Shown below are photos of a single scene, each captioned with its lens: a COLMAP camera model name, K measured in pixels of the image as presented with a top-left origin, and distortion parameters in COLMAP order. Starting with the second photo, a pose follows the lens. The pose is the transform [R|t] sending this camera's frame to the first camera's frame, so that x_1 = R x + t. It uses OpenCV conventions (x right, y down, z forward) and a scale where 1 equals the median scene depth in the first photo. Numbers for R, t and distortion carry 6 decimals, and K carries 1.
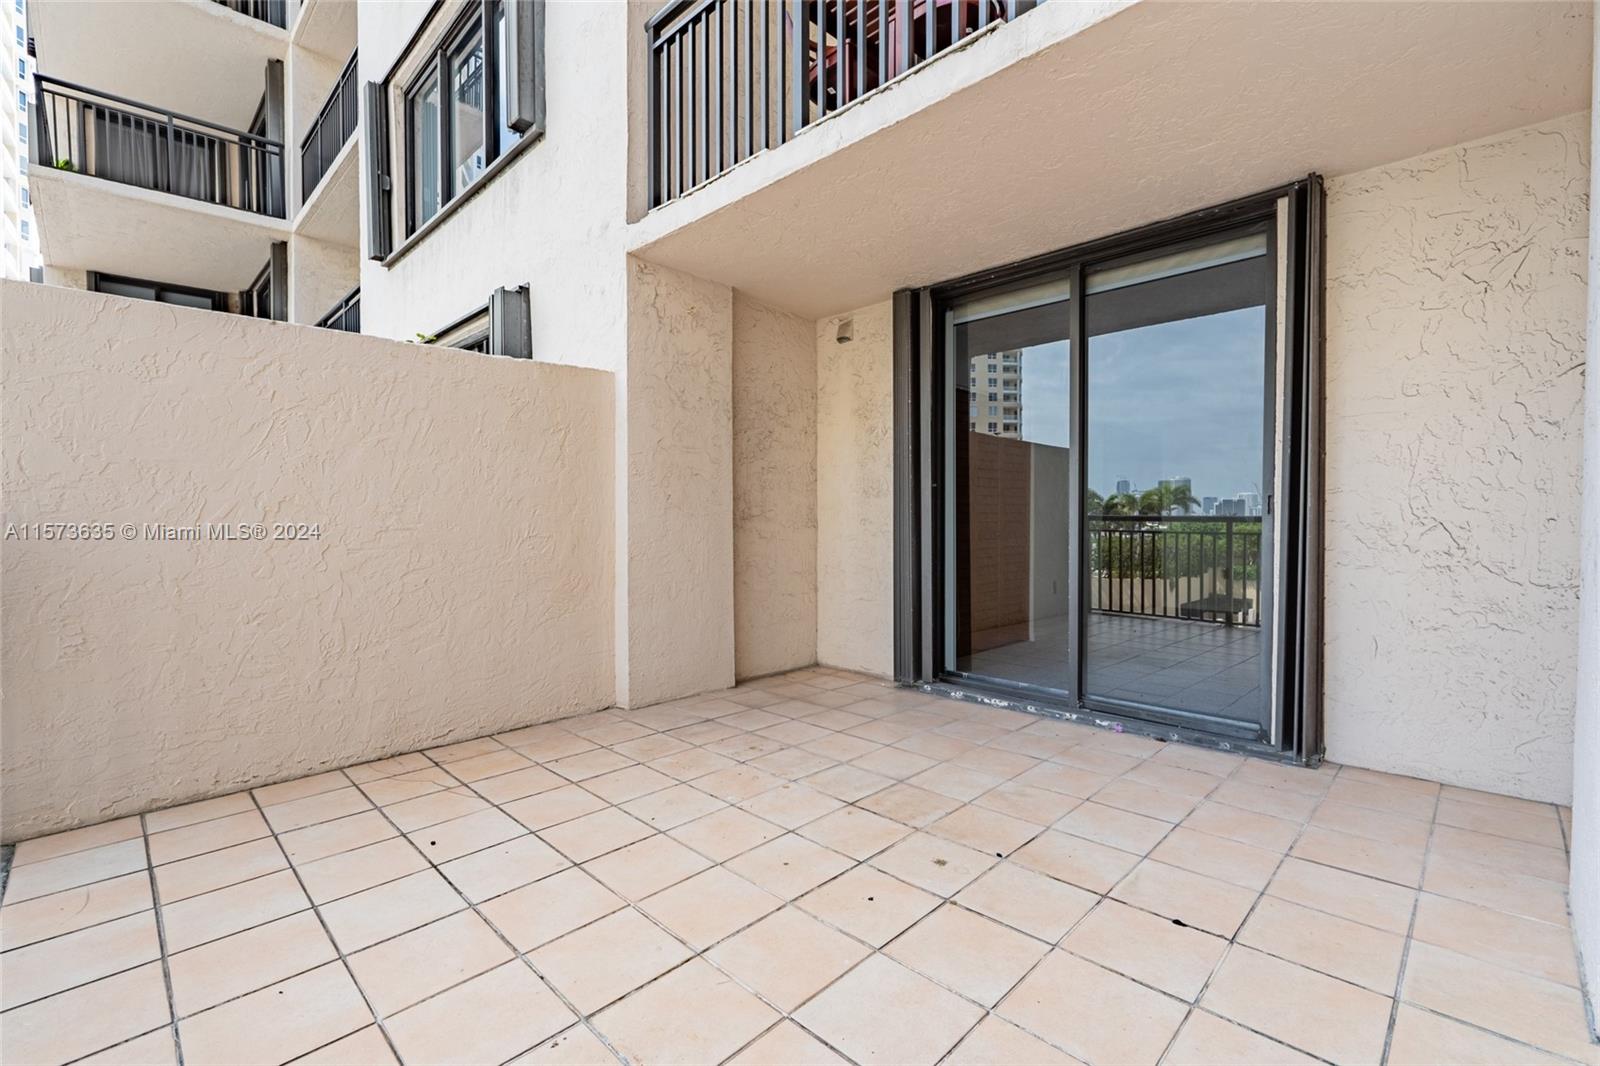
lens RADIAL K [[705.6, 0, 800.3], [0, 705.6, 530.4], [0, 0, 1]] dist [-0.002097, -0.000381]
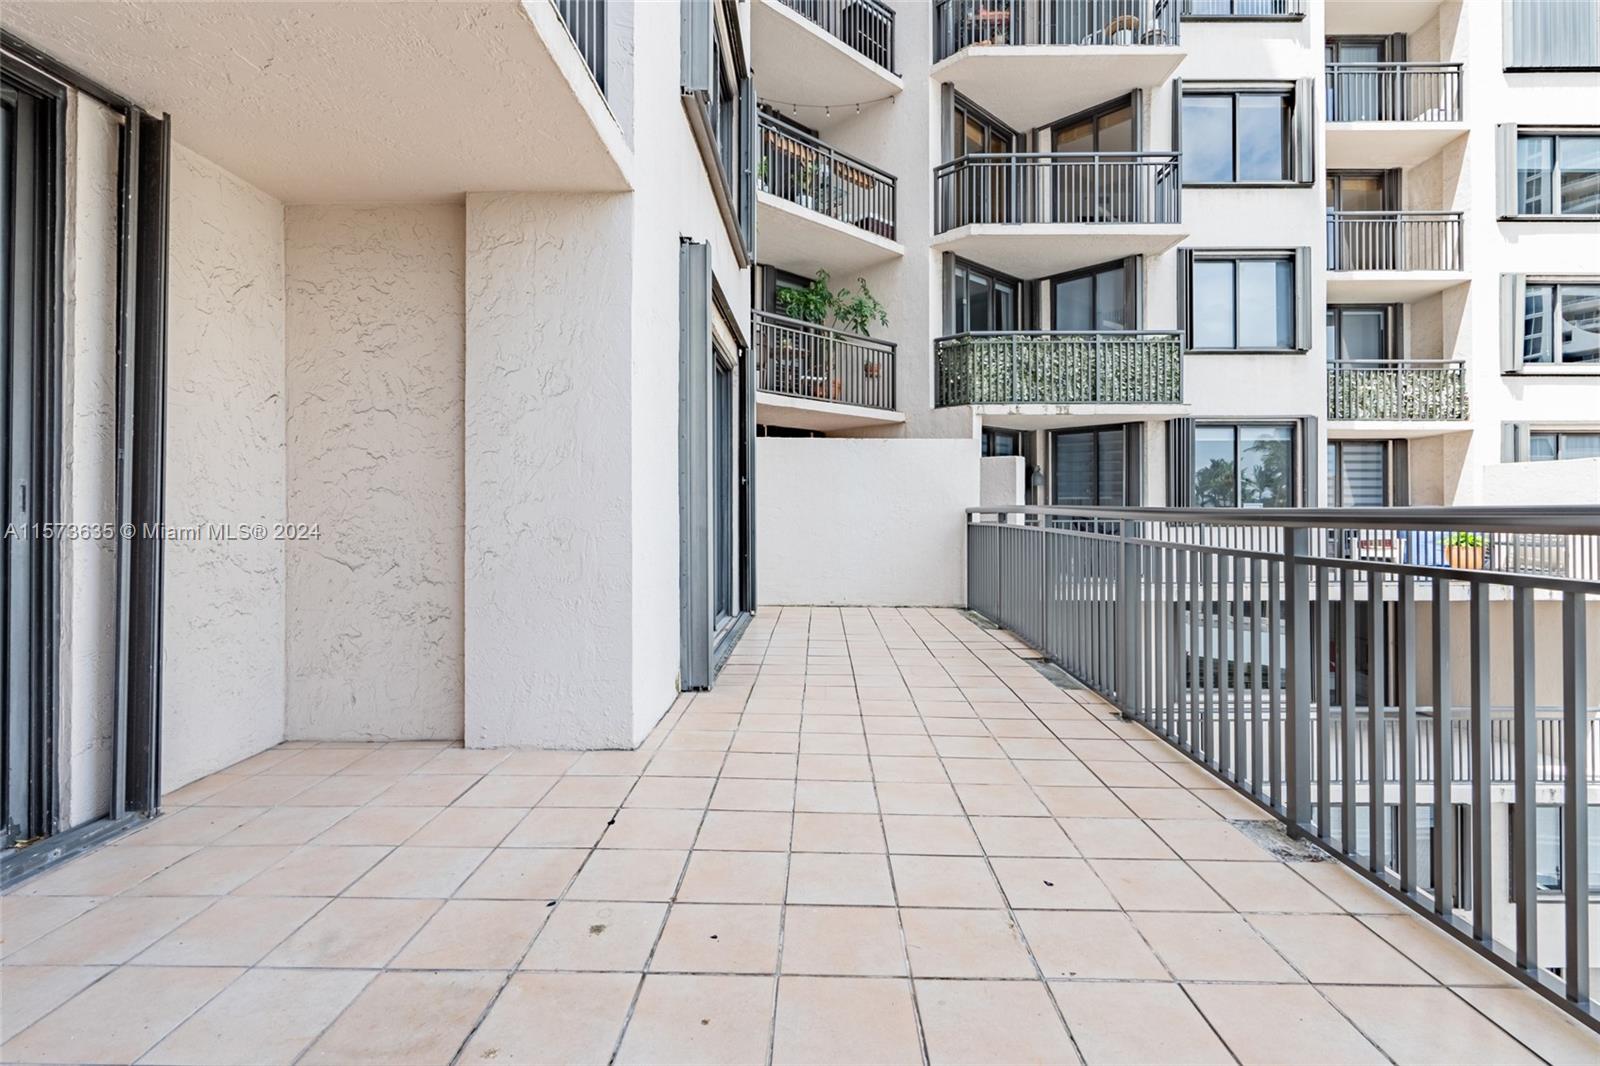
lens RADIAL K [[749.4, 0, 815.3], [0, 749.4, 499.3], [0, 0, 1]] dist [-0.001591, 0.000763]
pose [[-0.699034, 0.012505, 0.714979, -0.414677], [0.014738, 0.999887, -0.003078, -0.022075], [-0.714936, 0.008386, -0.699139, 0.949645]]
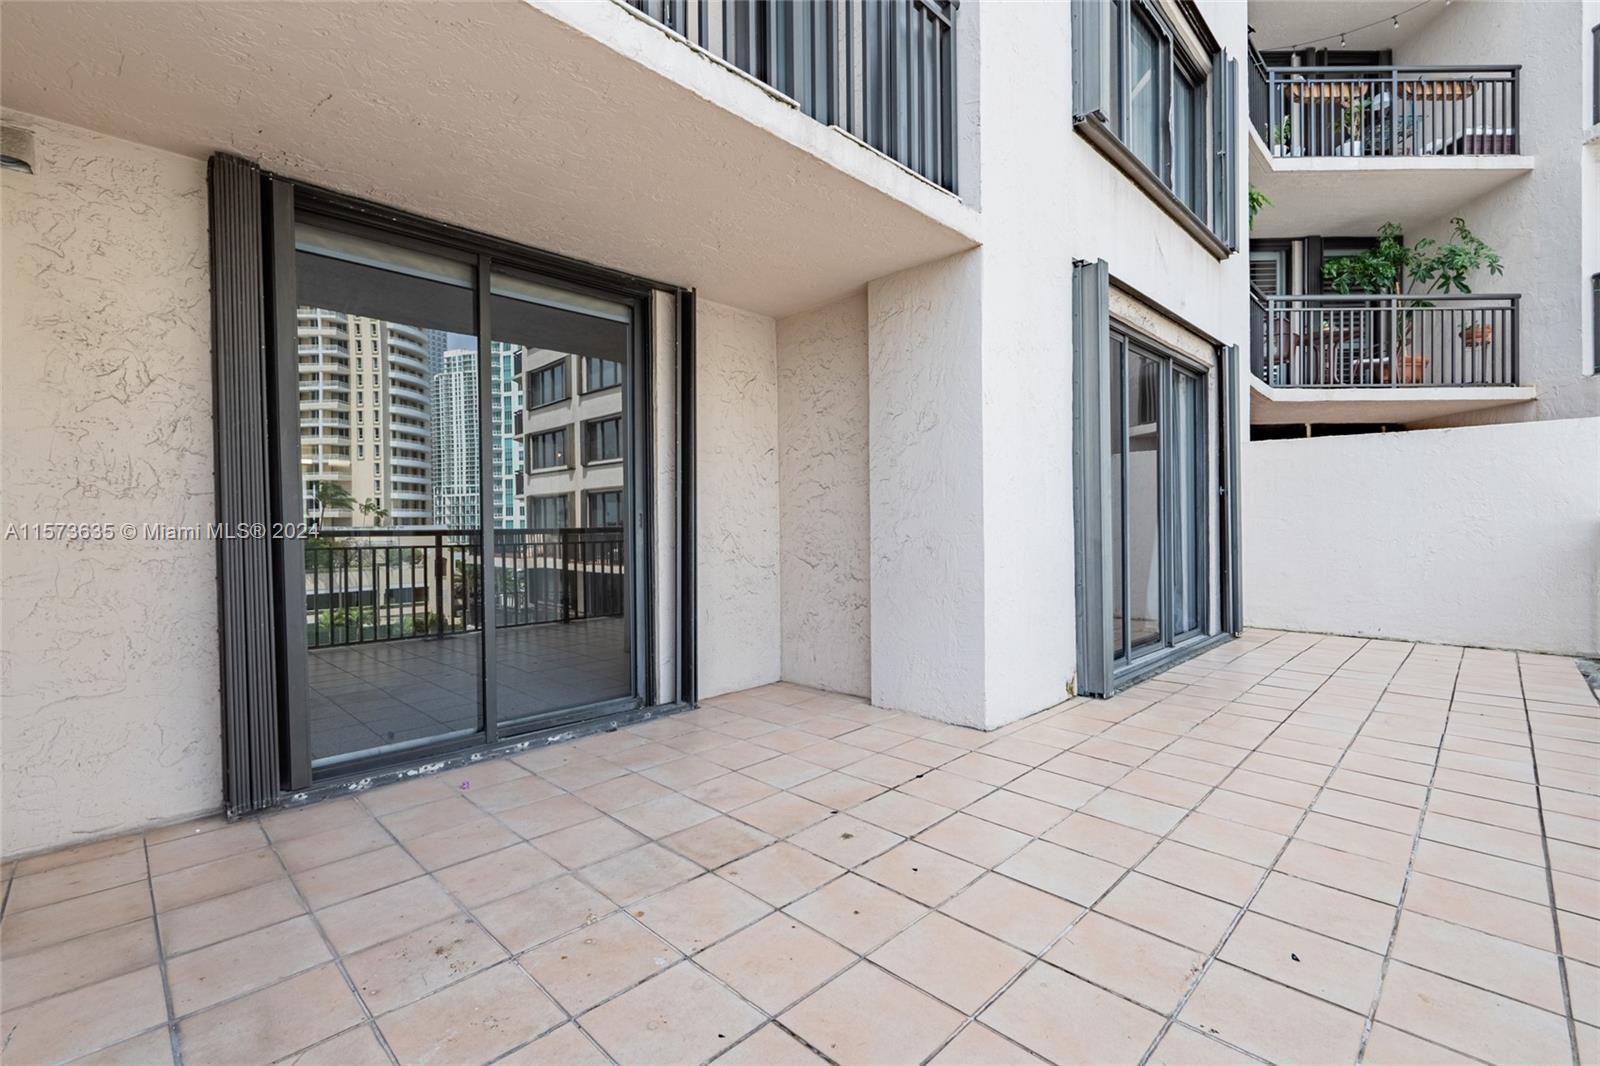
lens RADIAL K [[705.6, 0, 800.3], [0, 705.6, 530.4], [0, 0, 1]] dist [-0.002097, -0.000381]
pose [[0.000179, -0.002839, 0.999996, -0.614636], [0.026656, 0.999641, 0.002833, -0.014995], [-0.999645, 0.026655, 0.000255, 0.703379]]
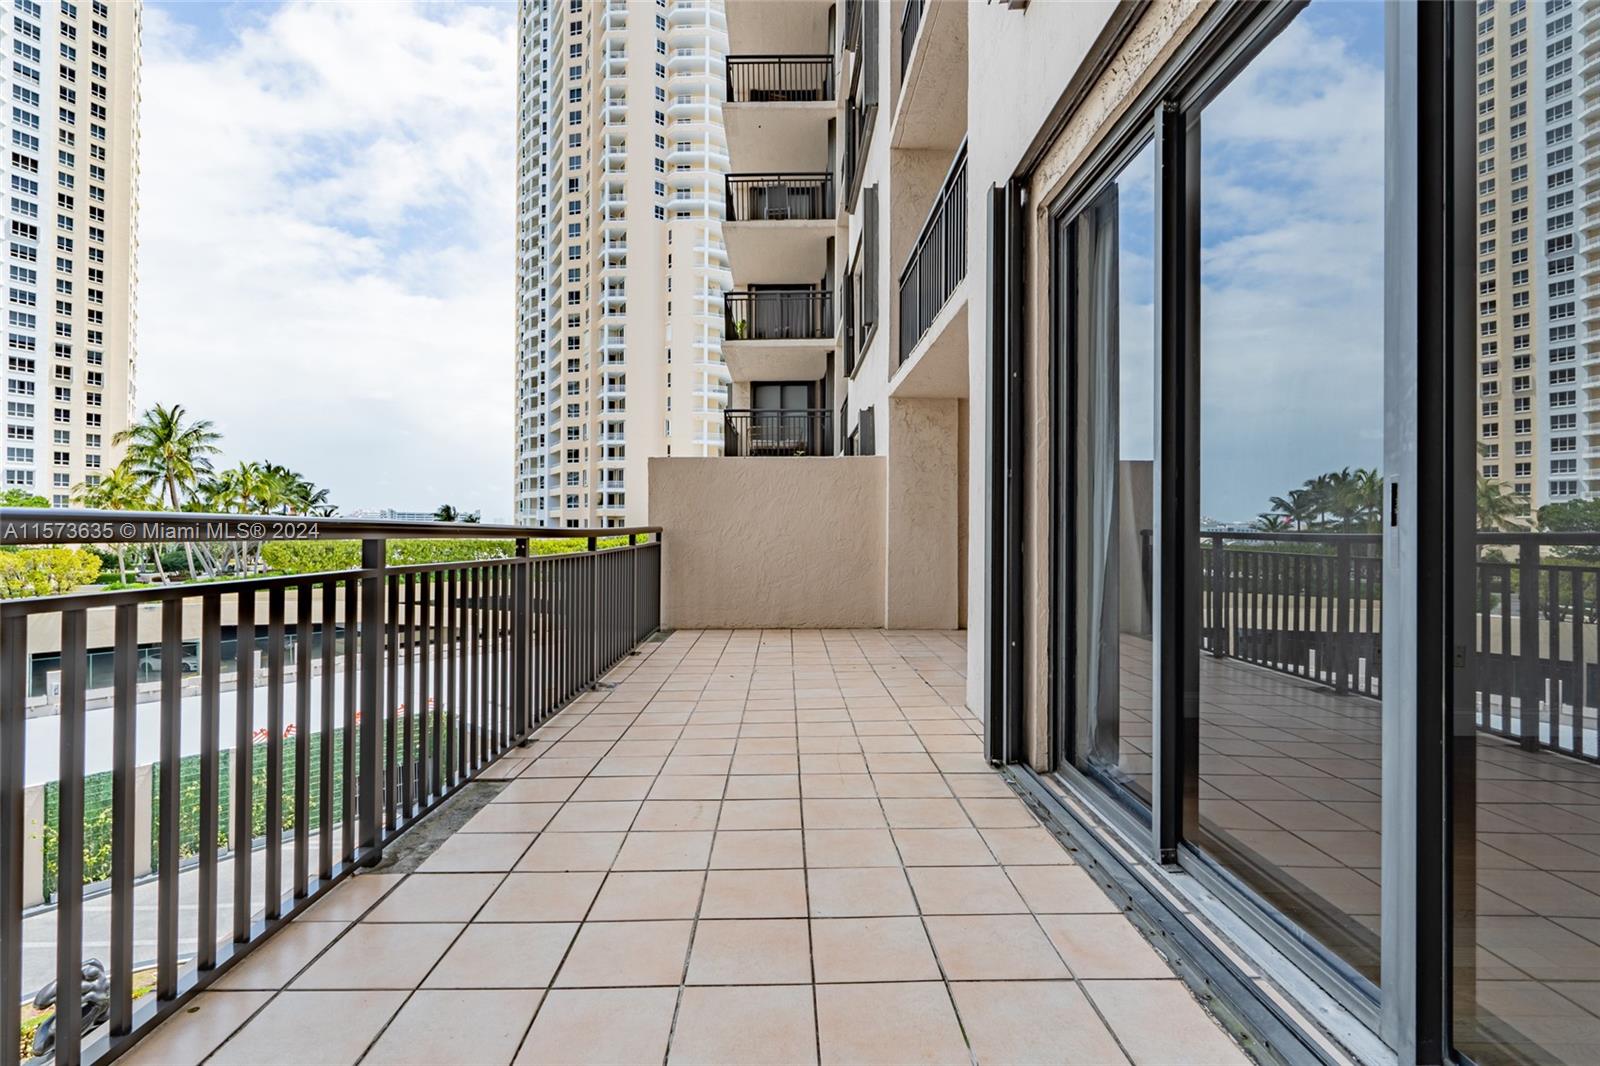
lens RADIAL K [[761.8, 0, 796.9], [0, 761.8, 522.1], [0, 0, 1]] dist [-0.002149, -0.000769]
pose [[0.716734, 0.000906, -0.697346, 1.243898], [-0.017977, 0.999691, -0.017177, -0.001352], [0.697115, 0.024847, 0.716529, -0.822115]]
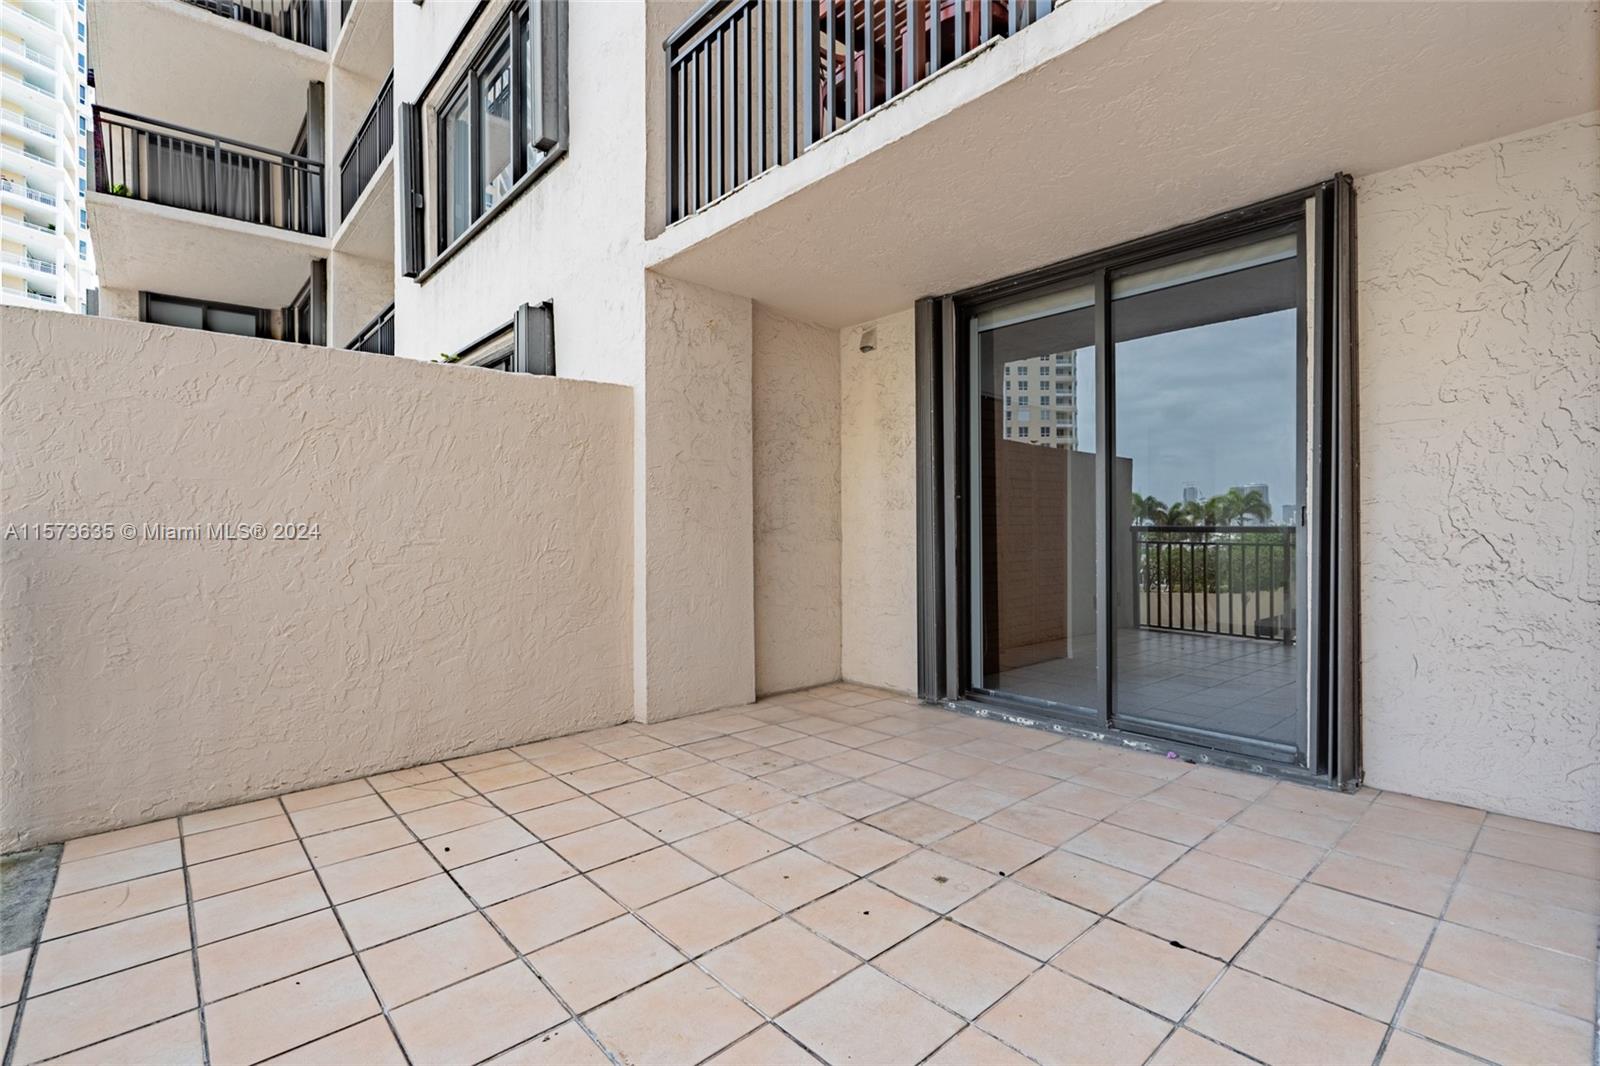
lens RADIAL K [[736.1, 0, 800.5], [0, 736.1, 529.8], [0, 0, 1]] dist [-0.001216, -0.000401]
pose [[0.998309, -0.003257, -0.058031, 0.041638], [0.002315, 0.999864, -0.016304, -0.003326], [0.058076, 0.016142, 0.998182, -0.035635]]
